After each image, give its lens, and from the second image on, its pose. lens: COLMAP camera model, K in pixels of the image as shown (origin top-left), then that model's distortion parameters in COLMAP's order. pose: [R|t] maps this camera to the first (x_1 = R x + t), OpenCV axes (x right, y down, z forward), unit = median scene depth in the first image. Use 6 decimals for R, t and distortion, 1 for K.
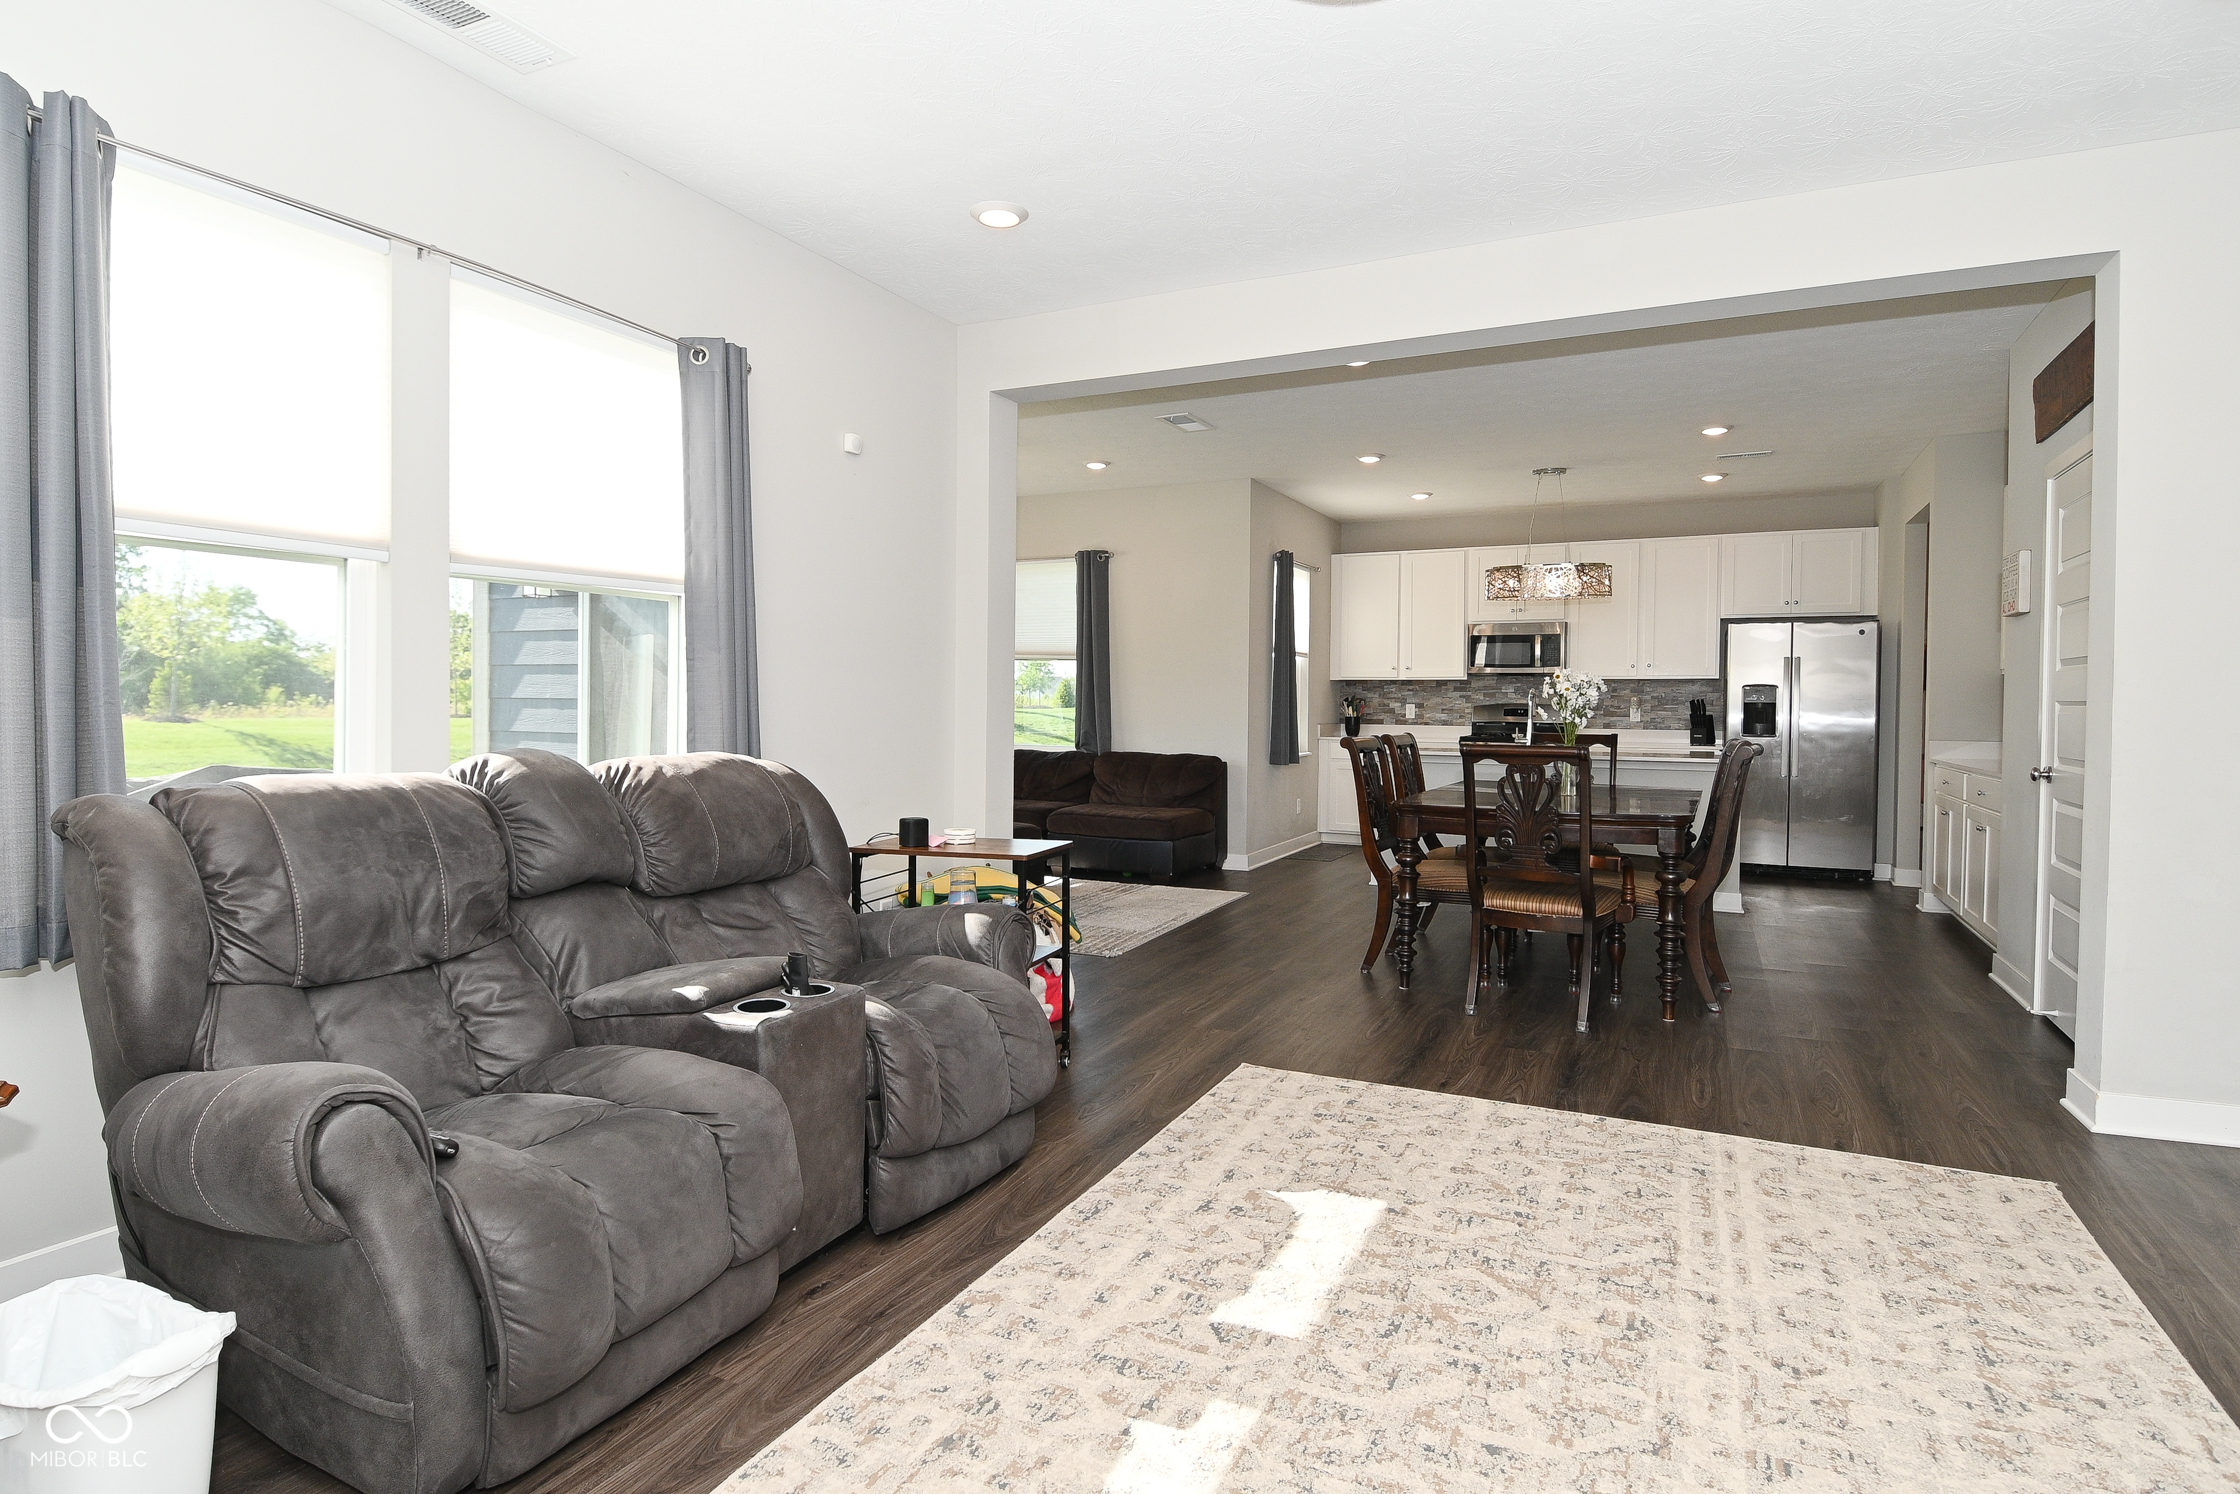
lens RADIAL K [[1178.3, 0, 1116.5], [0, 1178.3, 726.6], [0, 0, 1]] dist [0.015667, -0.027224]
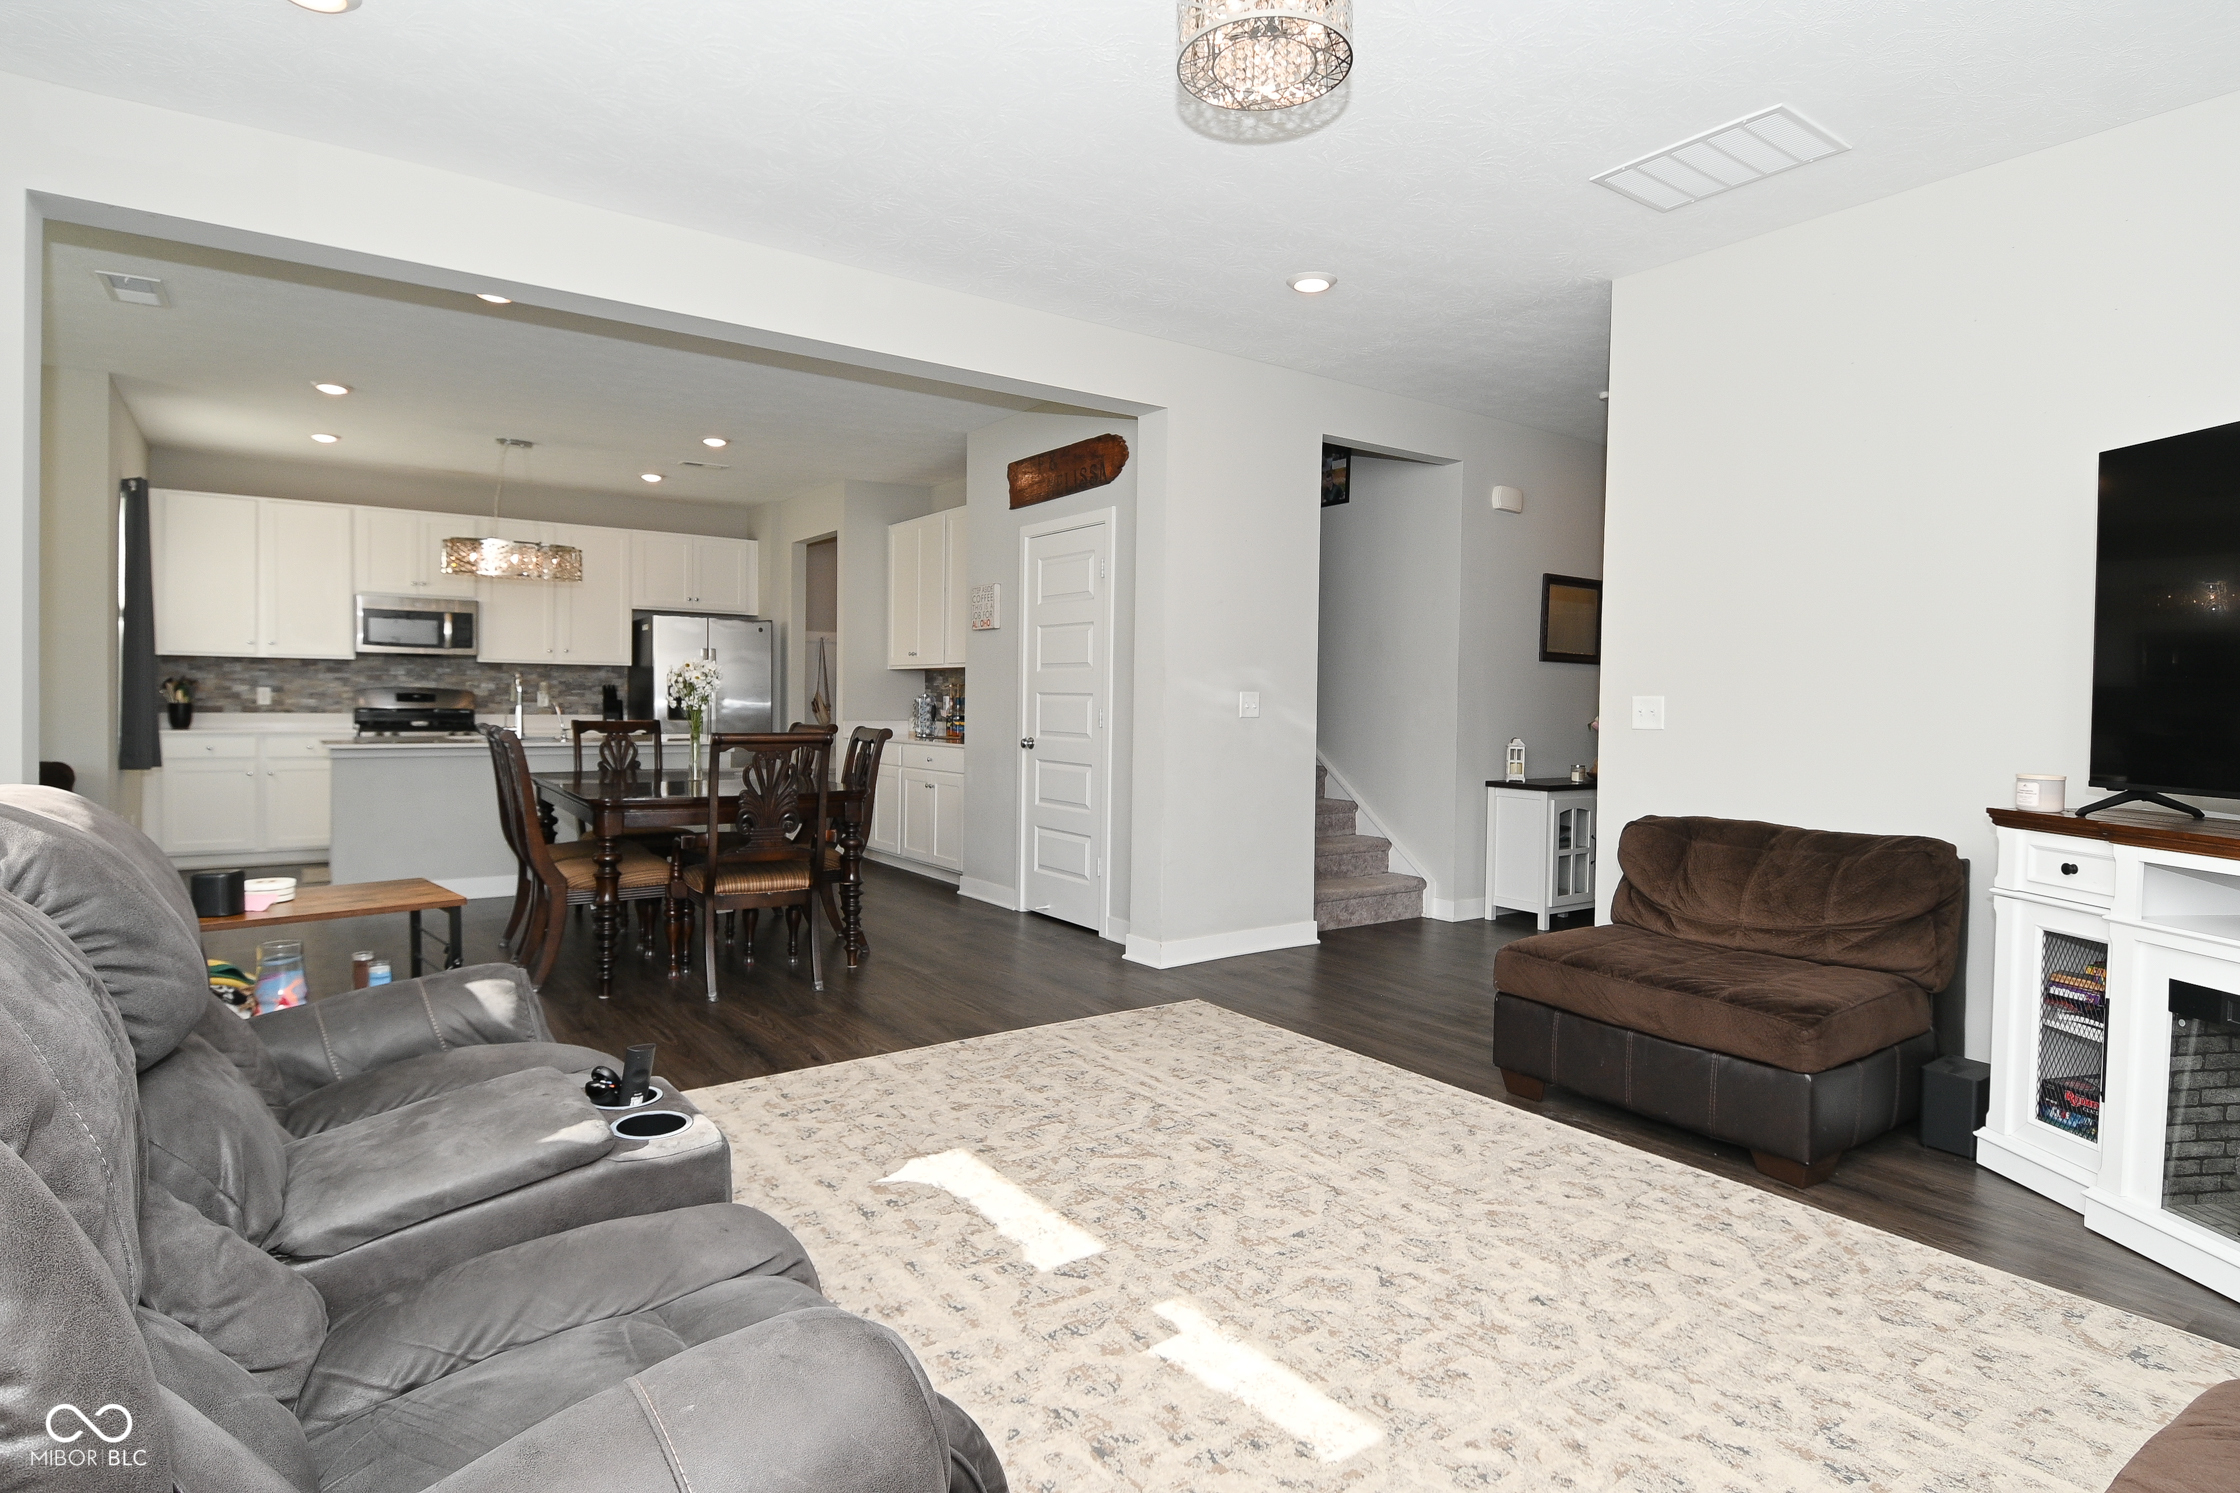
lens RADIAL K [[1178.3, 0, 1125.7], [0, 1178.3, 717.0], [0, 0, 1]] dist [0.015667, -0.027224]
pose [[0.473206, -0.014935, 0.880825, -0.419137], [0.008758, 0.999887, 0.012249, -0.007362], [-0.880908, 0.001918, 0.473283, 0.218169]]
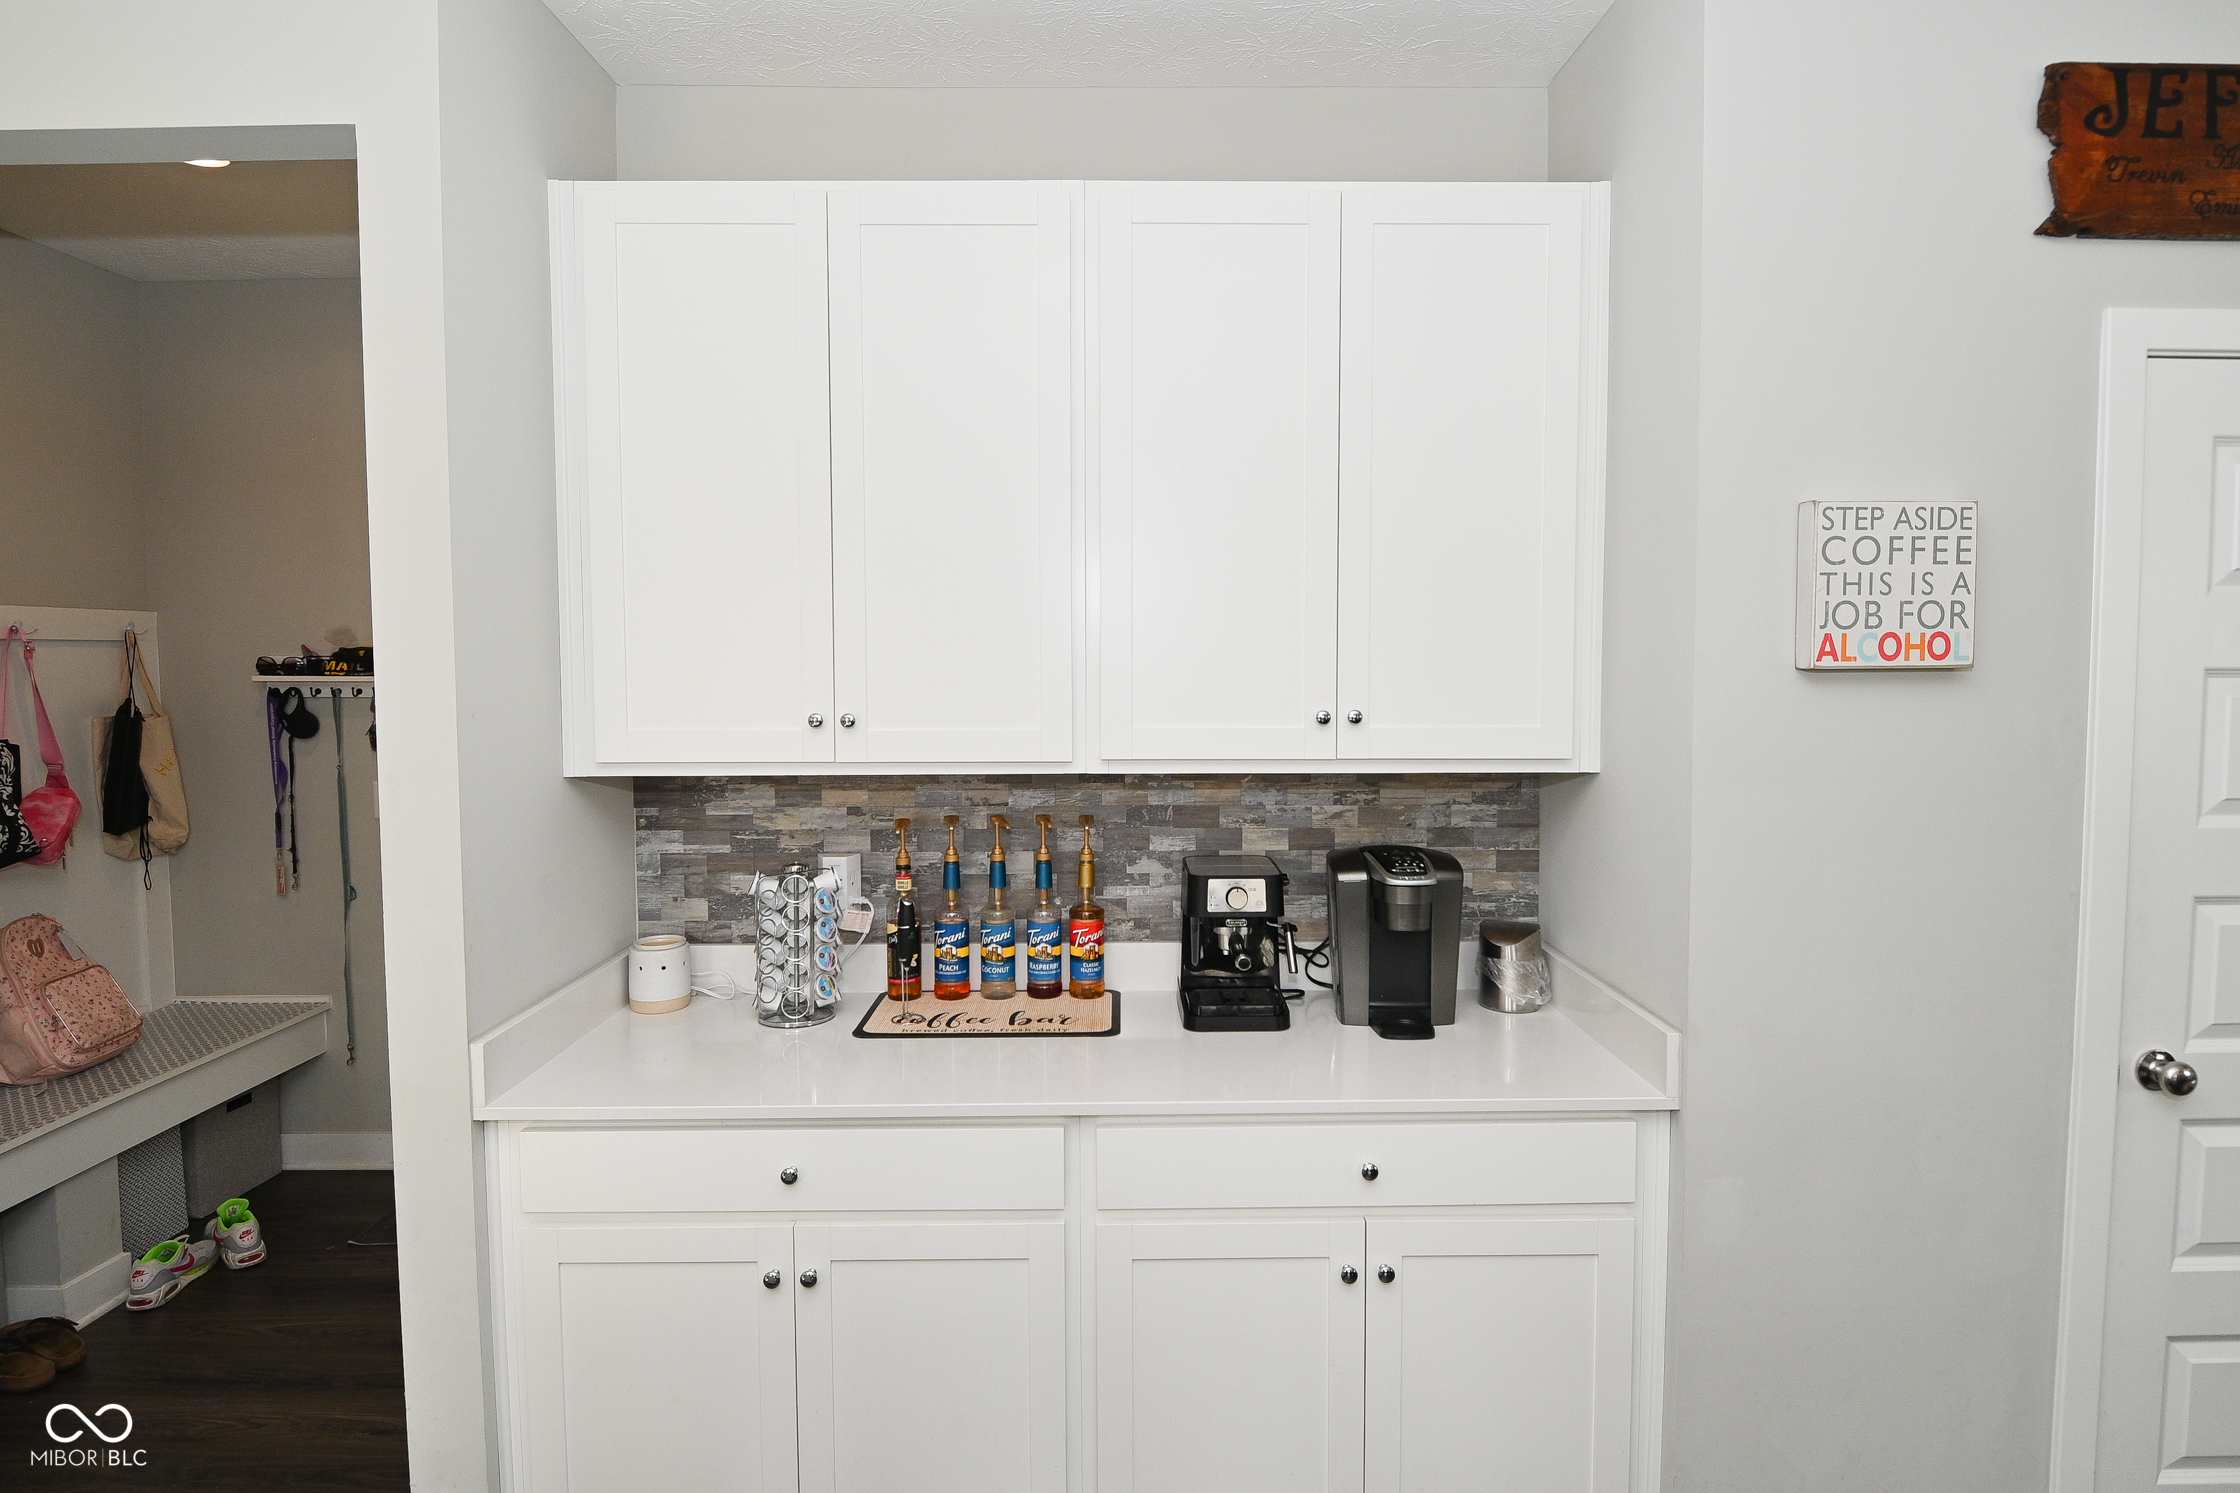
lens RADIAL K [[1178.3, 0, 1127.8], [0, 1178.3, 715.3], [0, 0, 1]] dist [0.015667, -0.027224]
pose [[-0.449392, -0.049113, 0.891984, 0.592753], [0.018946, 0.997739, 0.064481, -0.118347], [-0.893134, 0.045877, -0.447445, 1.512591]]
